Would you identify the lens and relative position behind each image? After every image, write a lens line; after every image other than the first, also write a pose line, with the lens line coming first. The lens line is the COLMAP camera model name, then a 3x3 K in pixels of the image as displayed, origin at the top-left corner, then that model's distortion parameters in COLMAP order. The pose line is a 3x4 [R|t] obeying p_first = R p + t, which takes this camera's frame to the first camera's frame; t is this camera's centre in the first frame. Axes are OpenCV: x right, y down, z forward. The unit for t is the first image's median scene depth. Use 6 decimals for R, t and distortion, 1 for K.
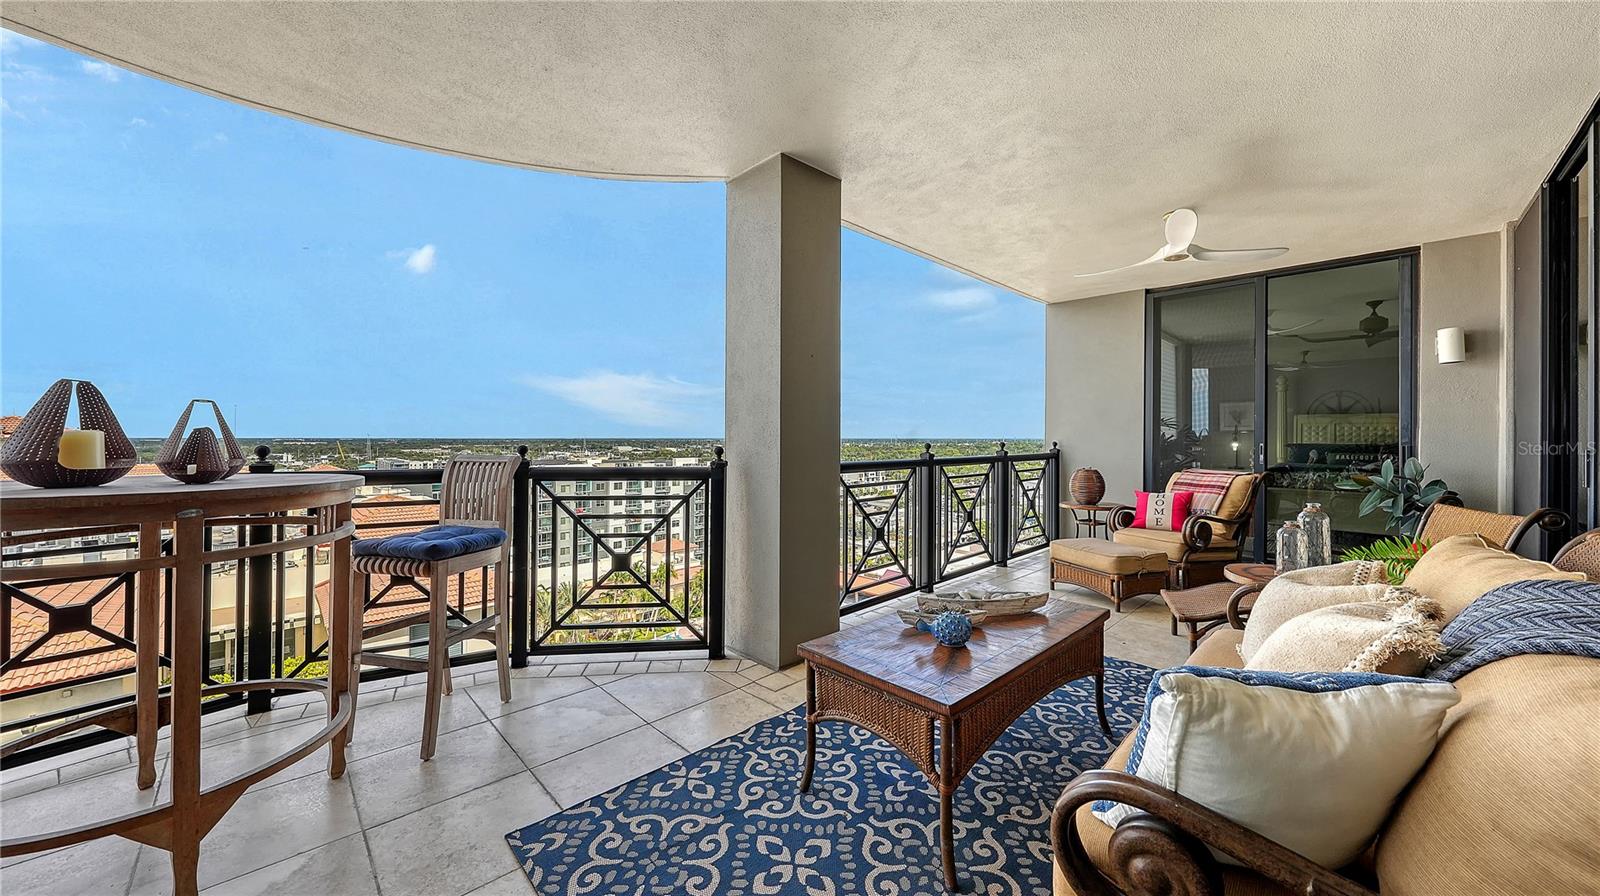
lens RADIAL K [[554.7, 0, 790.6], [0, 554.7, 440.5], [0, 0, 1]] dist [-0.002430, 0.000027]
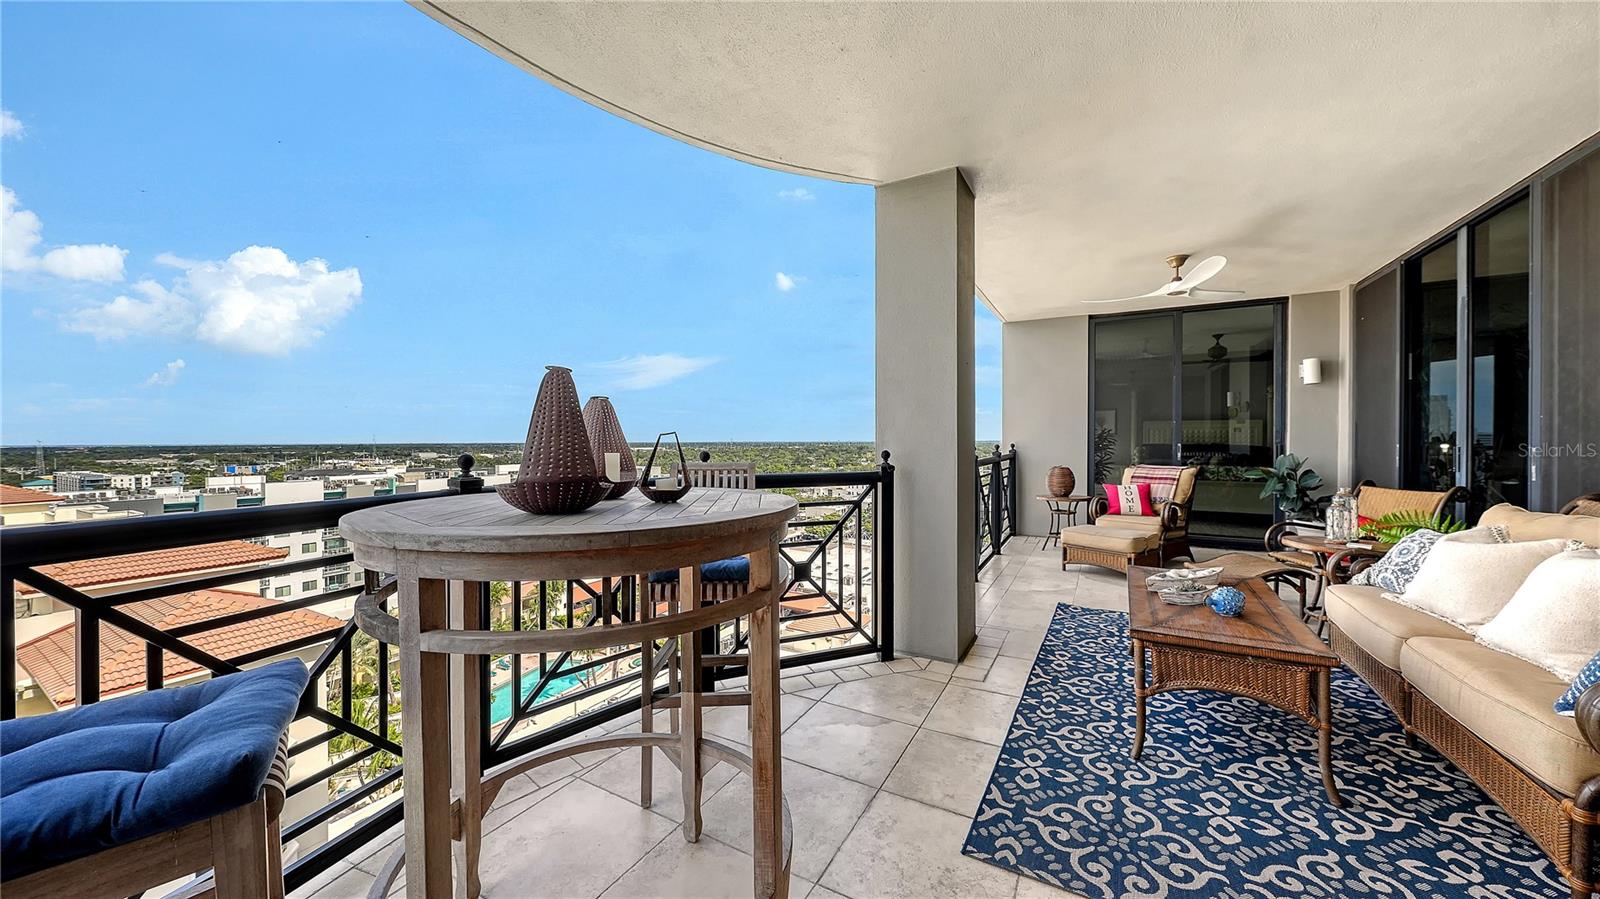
lens RADIAL K [[554.7, 0, 771.5], [0, 554.7, 447.4], [0, 0, 1]] dist [-0.002430, 0.000027]
pose [[0.956721, -0.009002, 0.290866, -0.606541], [0.007289, 0.999949, 0.006970, -0.002665], [-0.290914, -0.004549, 0.956738, 0.094024]]
